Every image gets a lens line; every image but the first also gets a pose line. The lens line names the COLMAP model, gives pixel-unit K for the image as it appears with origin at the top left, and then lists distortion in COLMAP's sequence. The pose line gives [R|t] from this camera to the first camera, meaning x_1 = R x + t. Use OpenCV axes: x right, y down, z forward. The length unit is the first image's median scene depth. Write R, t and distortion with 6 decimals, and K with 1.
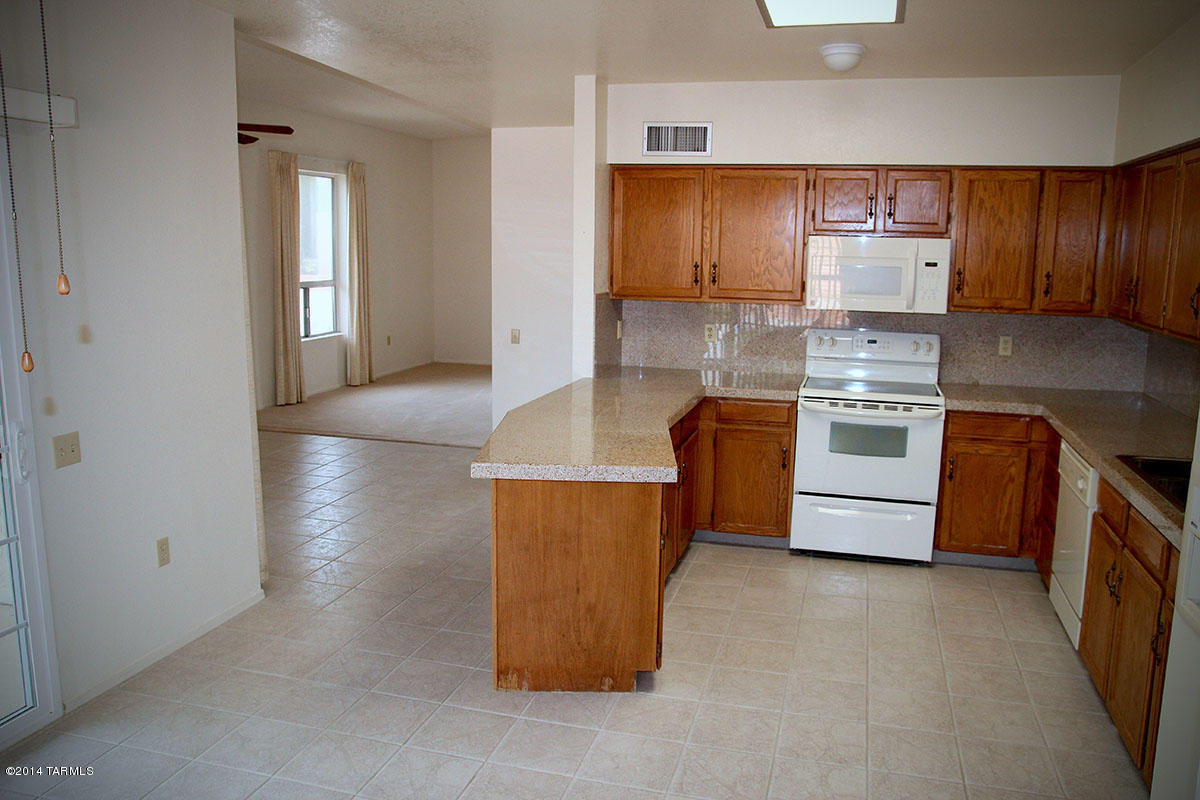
lens RADIAL K [[927.5, 0, 604.9], [0, 927.5, 396.6], [0, 0, 1]] dist [-0.098383, 0.038257]
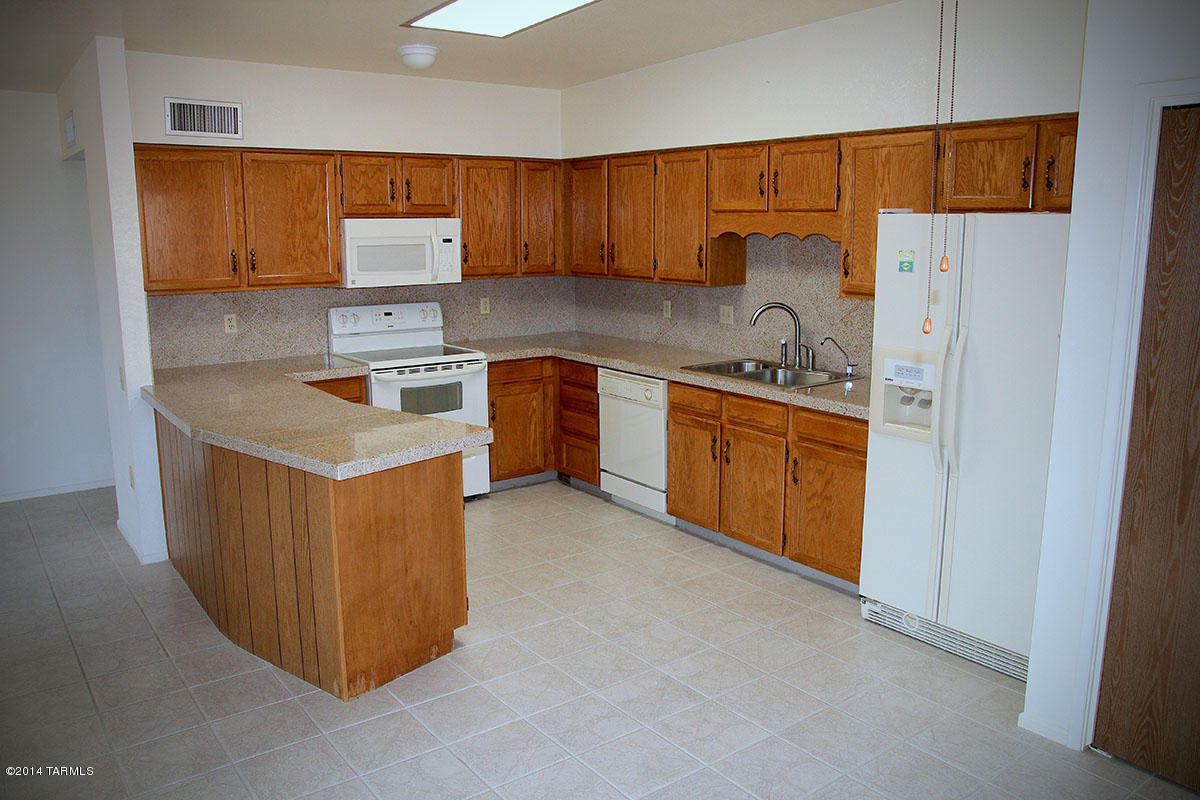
lens RADIAL K [[927.5, 0, 605.9], [0, 927.5, 395.5], [0, 0, 1]] dist [-0.098383, 0.038257]
pose [[0.609135, -0.160655, 0.776624, -0.459602], [0.144829, 0.985334, 0.090234, -0.028293], [-0.779730, 0.057513, 0.623468, 0.132304]]
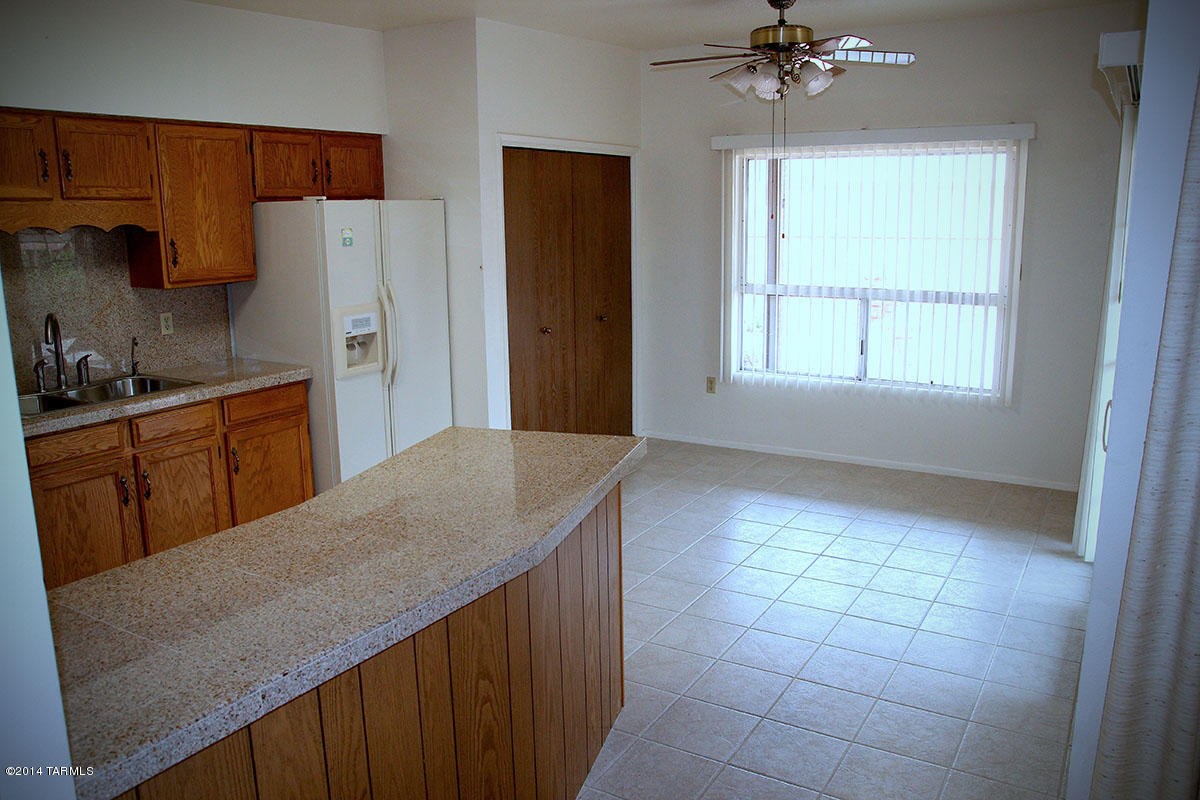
lens RADIAL K [[927.5, 0, 602.8], [0, 927.5, 400.8], [0, 0, 1]] dist [-0.098383, 0.038257]
pose [[-0.966065, -0.059092, 0.251450, -0.124842], [0.037847, 0.930590, 0.364100, -0.287415], [-0.255513, 0.361261, -0.896774, 1.699384]]
